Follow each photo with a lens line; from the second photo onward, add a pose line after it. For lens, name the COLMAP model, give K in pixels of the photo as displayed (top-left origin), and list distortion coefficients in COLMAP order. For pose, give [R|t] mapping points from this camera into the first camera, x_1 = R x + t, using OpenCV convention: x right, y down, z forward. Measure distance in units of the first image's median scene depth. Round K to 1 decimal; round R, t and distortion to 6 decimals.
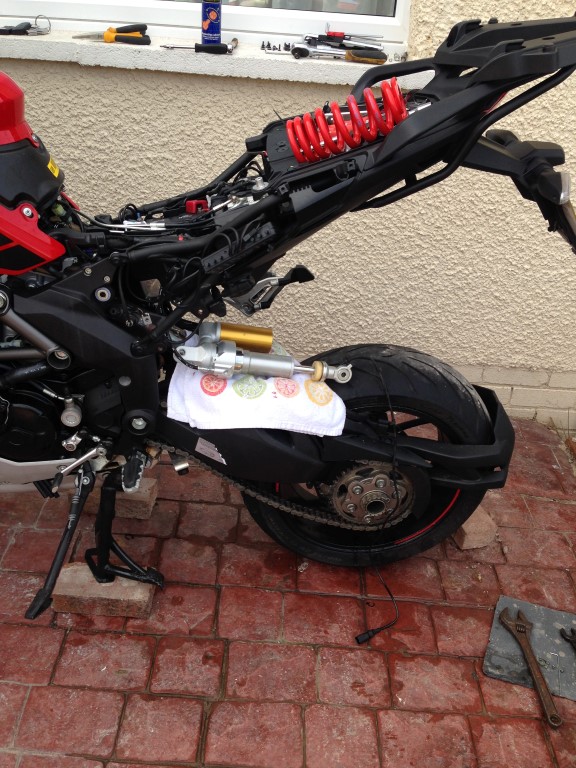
lens RADIAL K [[741.2, 0, 287.9], [0, 741.2, 383.4], [0, 0, 1]] dist [-0.019877, 0.000000]
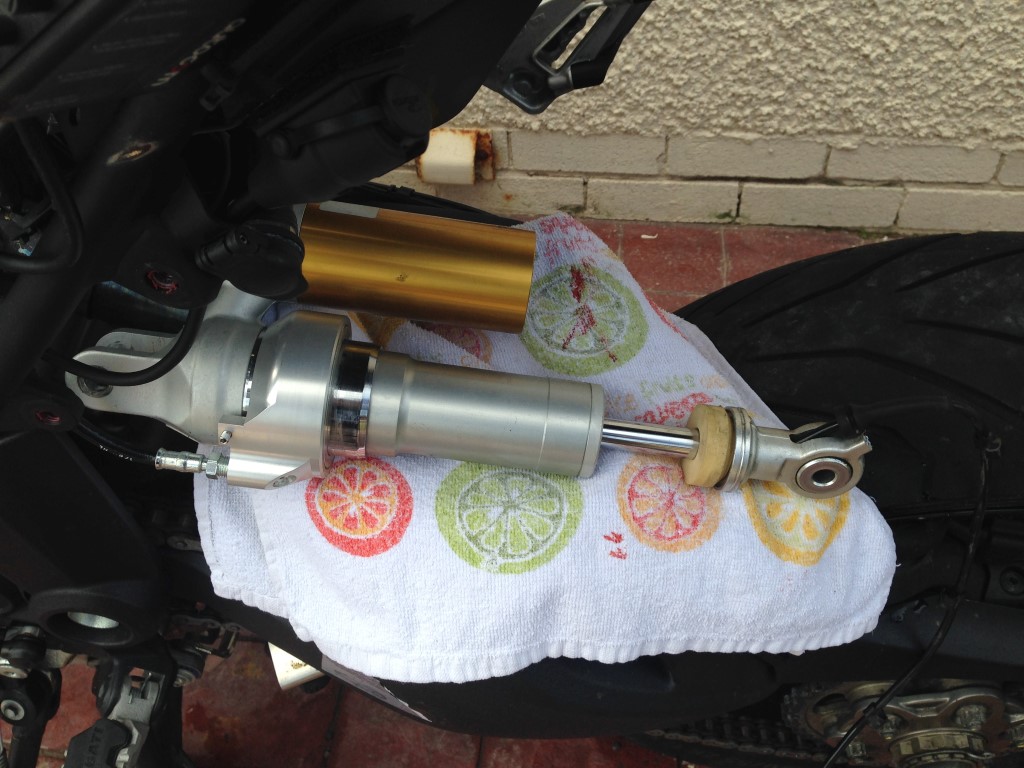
lens RADIAL K [[988.3, 0, 513.8], [0, 988.3, 386.6], [0, 0, 1]] dist [-0.019877, 0.000000]
pose [[0.988994, 0.016017, -0.147086, -0.003014], [0.032070, 0.947283, 0.318789, -0.085760], [0.144438, -0.319997, 0.936344, 0.456896]]
